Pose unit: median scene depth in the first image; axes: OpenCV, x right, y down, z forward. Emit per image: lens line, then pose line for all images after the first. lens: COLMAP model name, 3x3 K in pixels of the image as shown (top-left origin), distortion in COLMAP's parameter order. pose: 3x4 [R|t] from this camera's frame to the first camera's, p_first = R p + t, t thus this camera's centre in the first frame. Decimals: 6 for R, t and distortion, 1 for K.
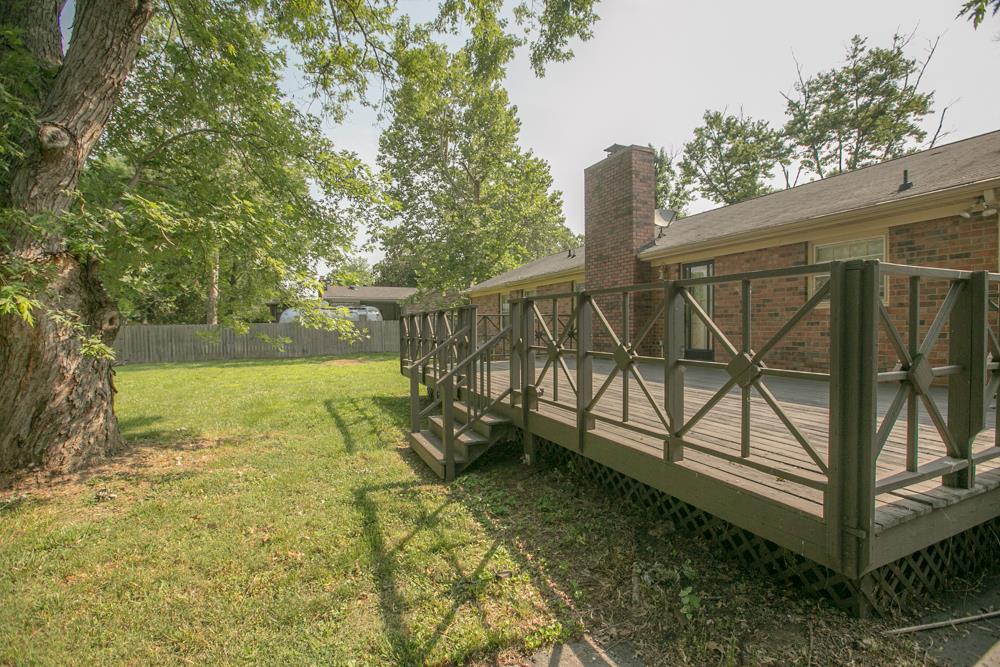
lens RADIAL K [[428.5, 0, 500.0], [0, 428.5, 333.5], [0, 0, 1]] dist [-0.001490, -0.000110]
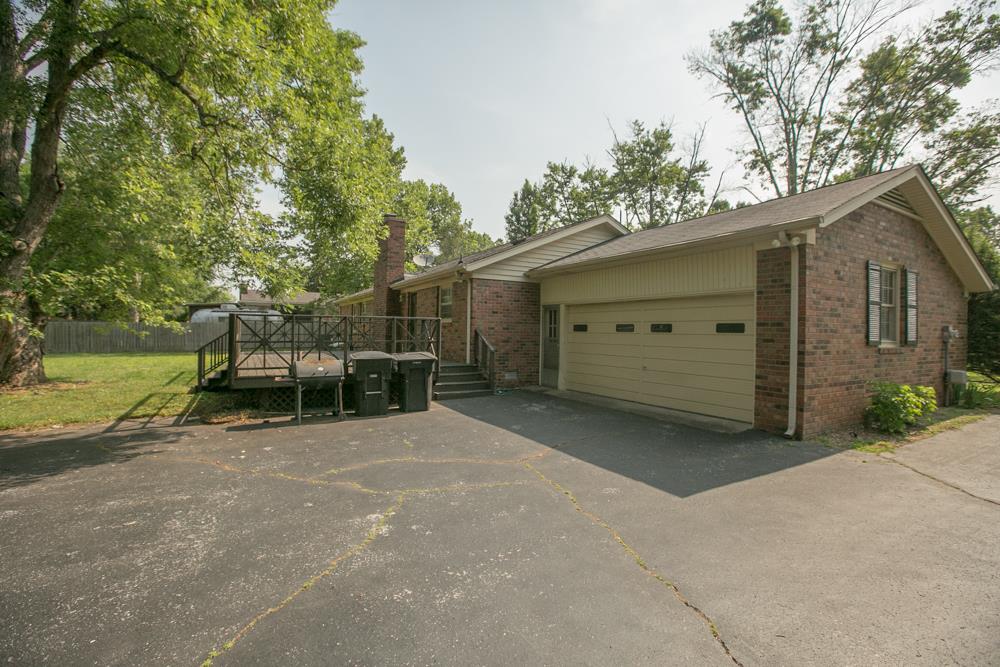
lens RADIAL K [[442.6, 0, 500.0], [0, 442.6, 333.5], [0, 0, 1]] dist [0.001113, 0.000663]
pose [[0.996937, 0.020692, 0.075419, 0.835732], [-0.019963, 0.999747, -0.010404, 0.006458], [-0.075615, 0.008867, 0.997098, -0.957367]]
